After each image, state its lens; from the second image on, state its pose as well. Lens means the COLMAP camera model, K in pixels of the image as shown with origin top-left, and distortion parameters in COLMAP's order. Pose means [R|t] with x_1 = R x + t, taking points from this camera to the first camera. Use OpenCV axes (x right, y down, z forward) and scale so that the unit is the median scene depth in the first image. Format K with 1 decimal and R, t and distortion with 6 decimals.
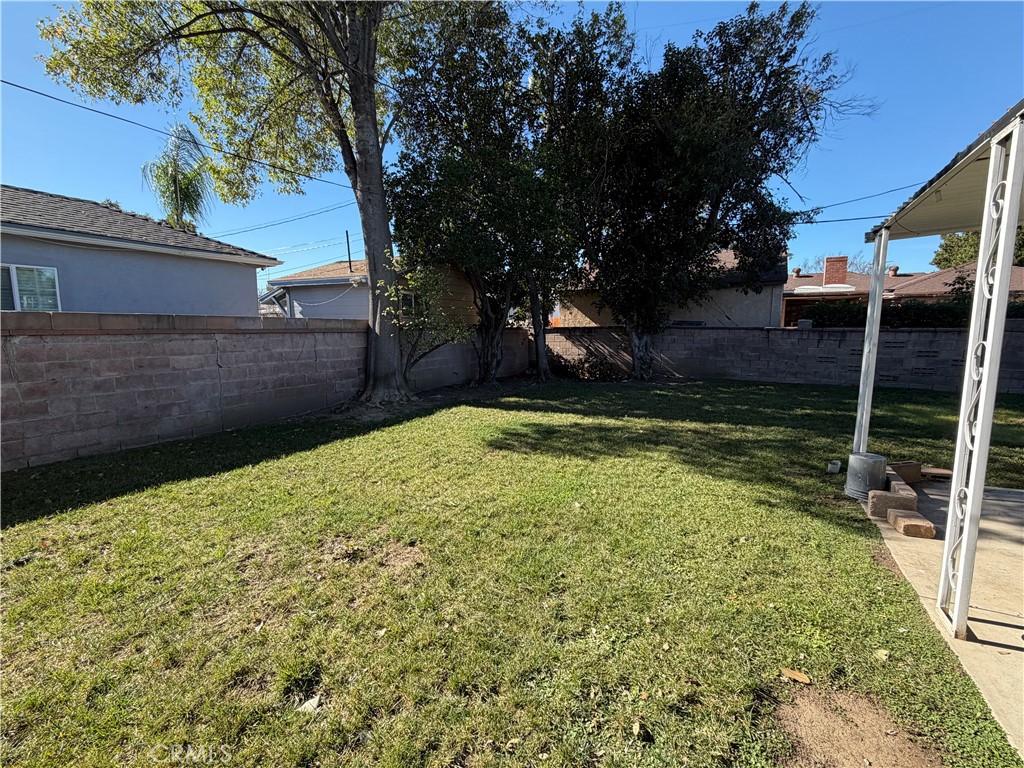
lens RADIAL K [[462.9, 0, 518.5], [0, 462.9, 387.9], [0, 0, 1]] dist [0.001257, -0.000691]
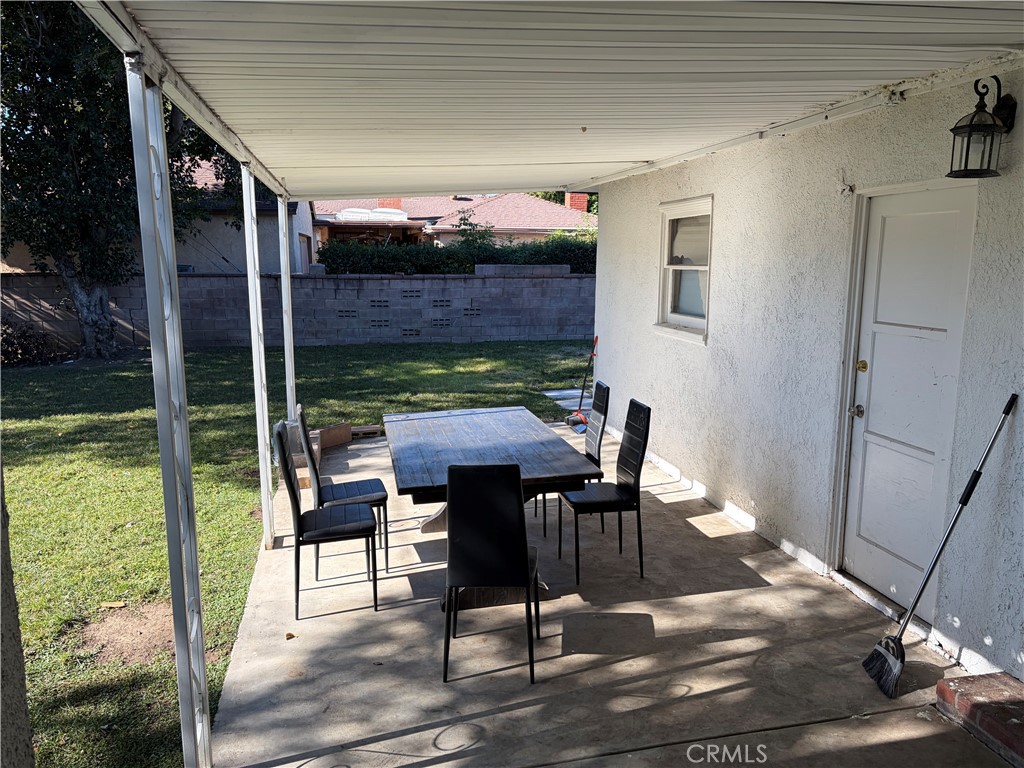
lens RADIAL K [[764.5, 0, 516.8], [0, 764.5, 384.6], [0, 0, 1]] dist [0.009007, 0.003658]
pose [[0.763109, -0.106451, 0.637442, 0.029617], [0.082976, 0.994316, 0.066713, -0.003137], [-0.640920, 0.001983, 0.767605, -0.223117]]
